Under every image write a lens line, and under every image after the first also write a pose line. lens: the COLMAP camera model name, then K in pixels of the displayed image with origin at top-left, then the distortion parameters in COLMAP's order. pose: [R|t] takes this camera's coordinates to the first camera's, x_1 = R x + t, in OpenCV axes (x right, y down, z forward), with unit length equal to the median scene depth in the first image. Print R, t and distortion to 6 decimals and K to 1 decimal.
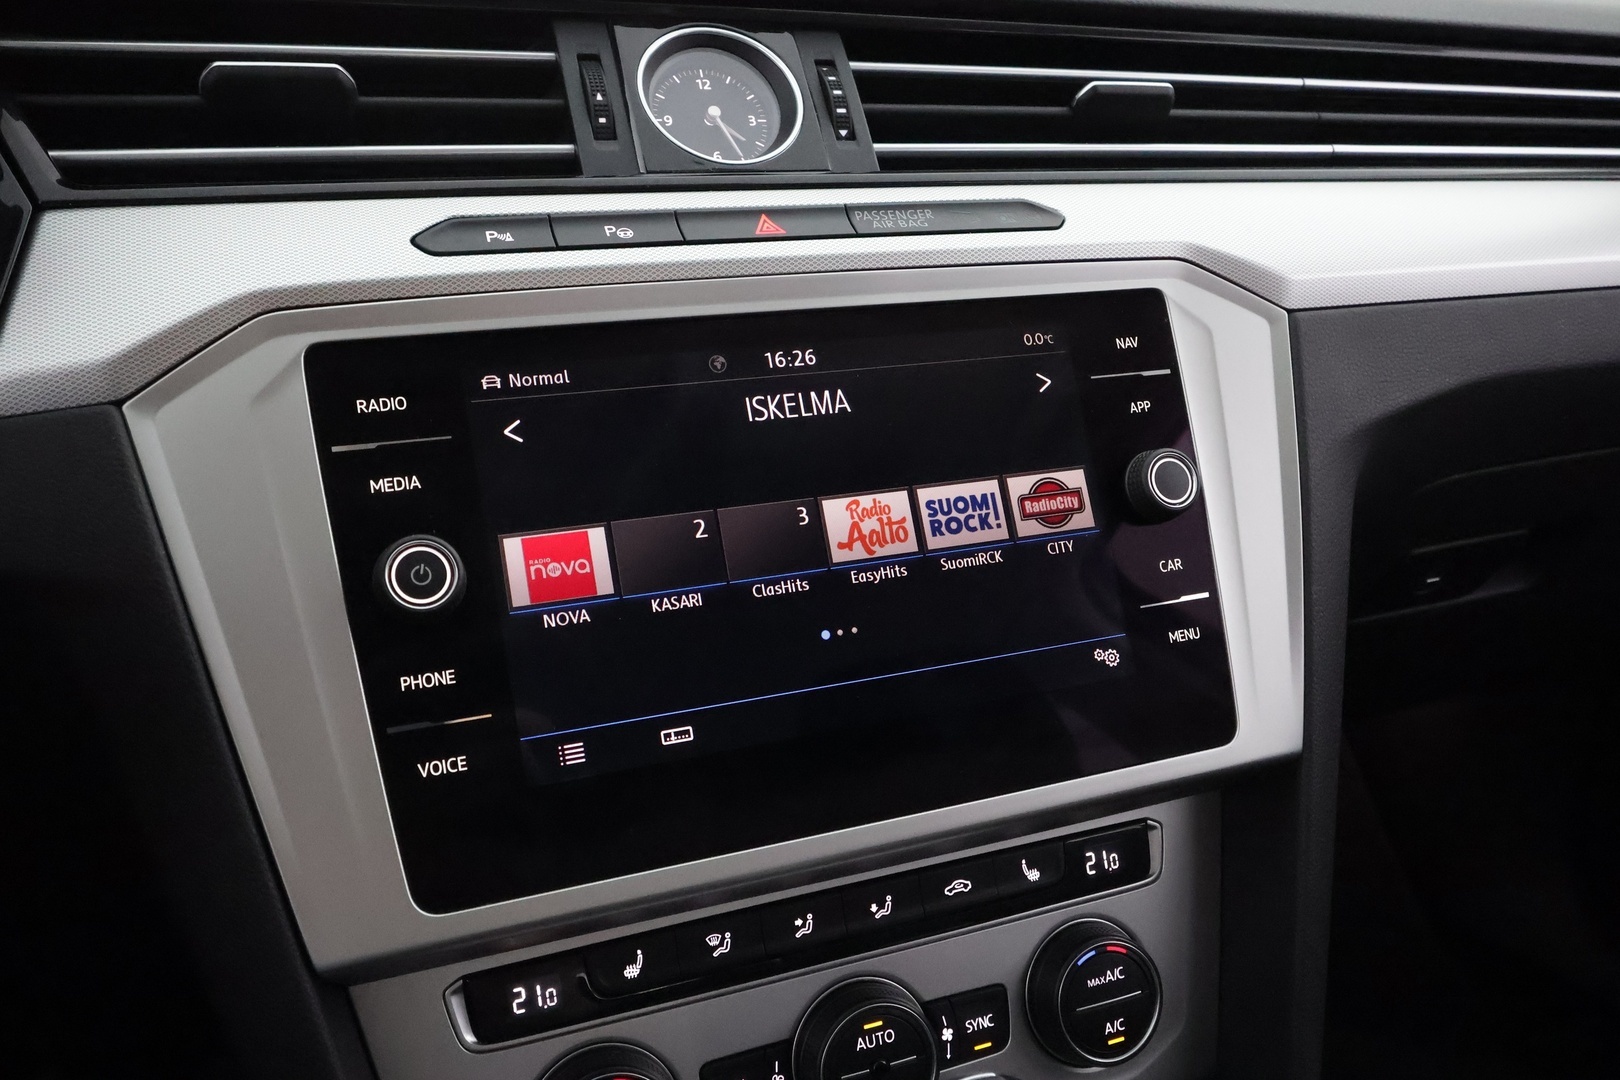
lens RADIAL K [[1274.1, 0, 805.3], [0, 1274.1, 540.5], [0, 0, 1]] dist [0.004225, -0.011332]
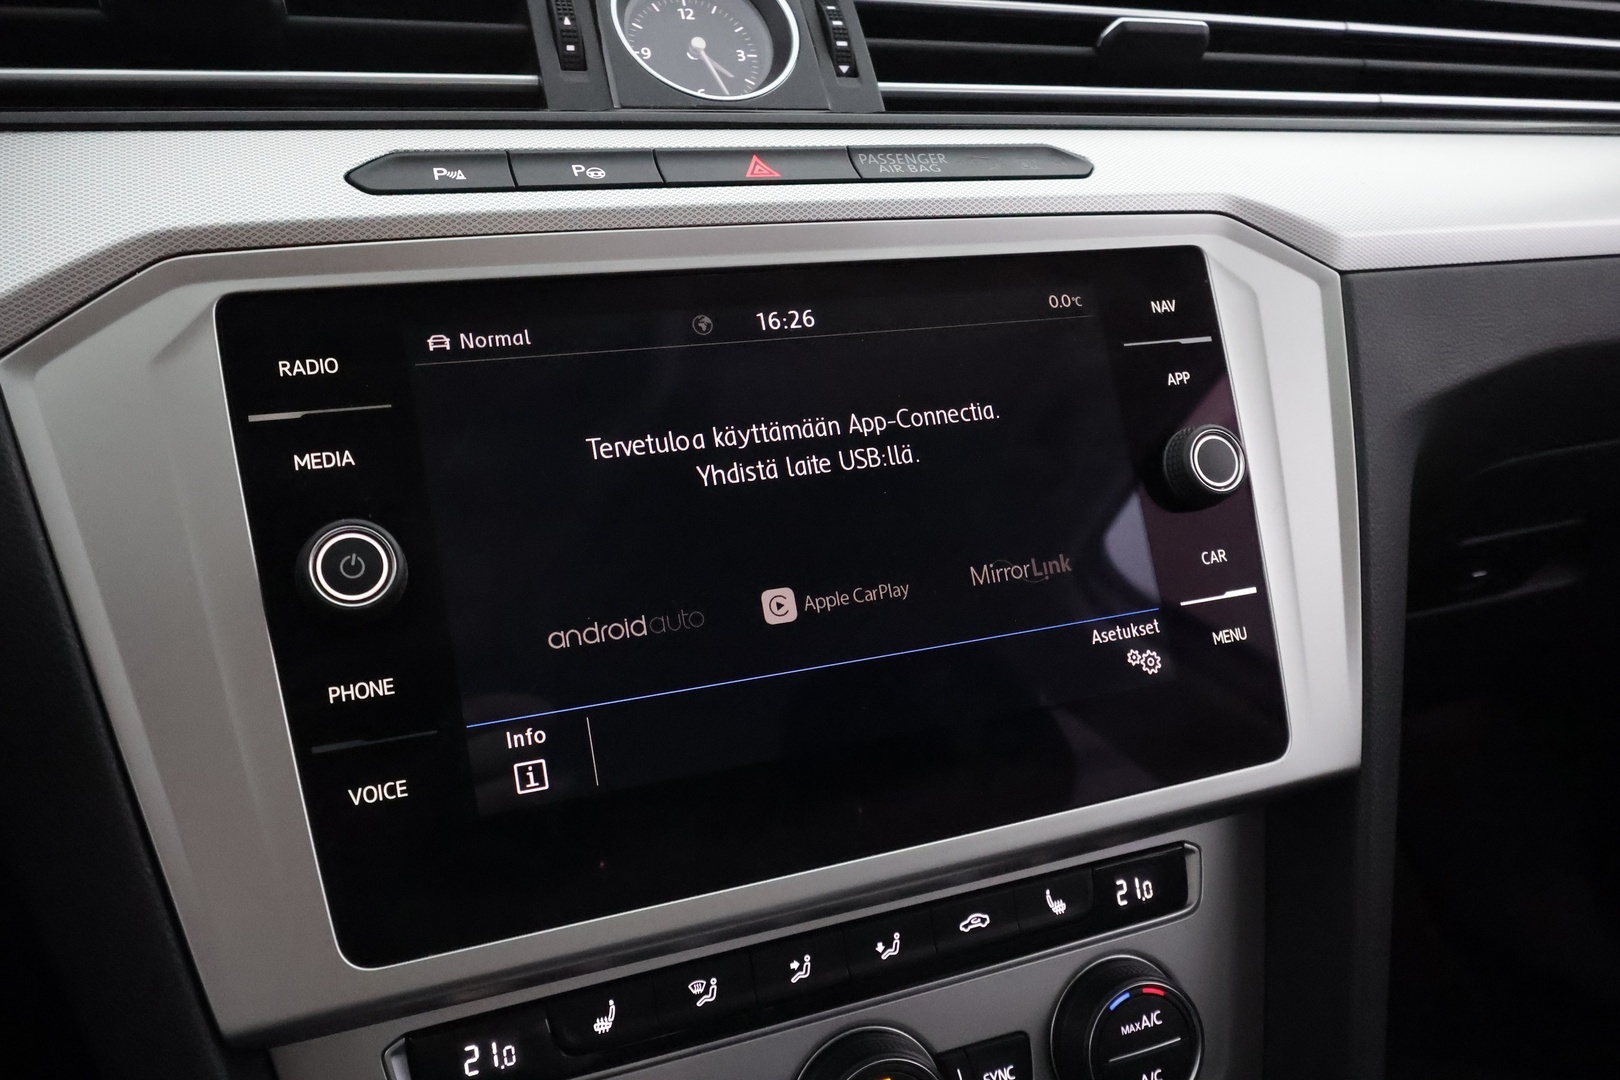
lens RADIAL K [[1274.1, 0, 804.3], [0, 1274.1, 533.9], [0, 0, 1]] dist [0.004225, -0.011332]
pose [[0.999888, 0.000782, 0.014973, -0.011640], [-0.000760, 0.999999, -0.001506, 0.005368], [-0.014974, 0.001494, 0.999887, 0.123819]]
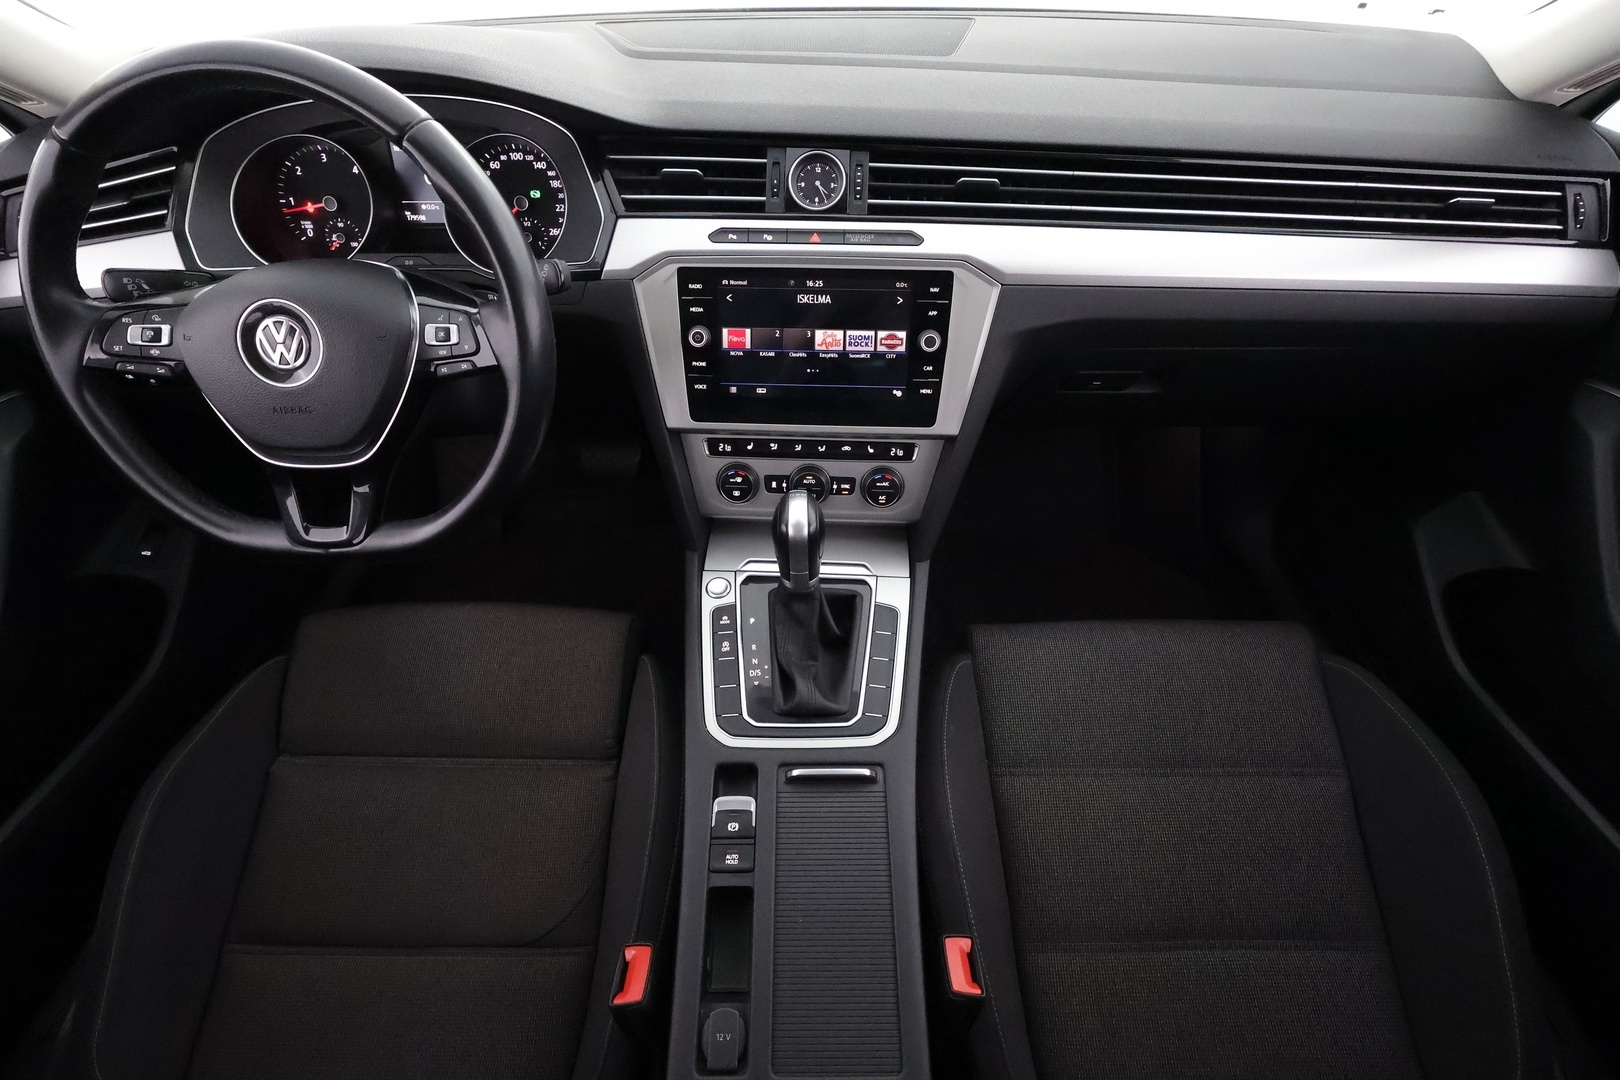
lens RADIAL K [[745.3, 0, 802.7], [0, 745.3, 537.9], [0, 0, 1]] dist [0.002658, -0.000250]
pose [[0.910470, 0.284207, -0.300450, 0.700054], [-0.126156, 0.882702, 0.452683, -0.416700], [0.393863, -0.374251, 0.839528, -0.835155]]
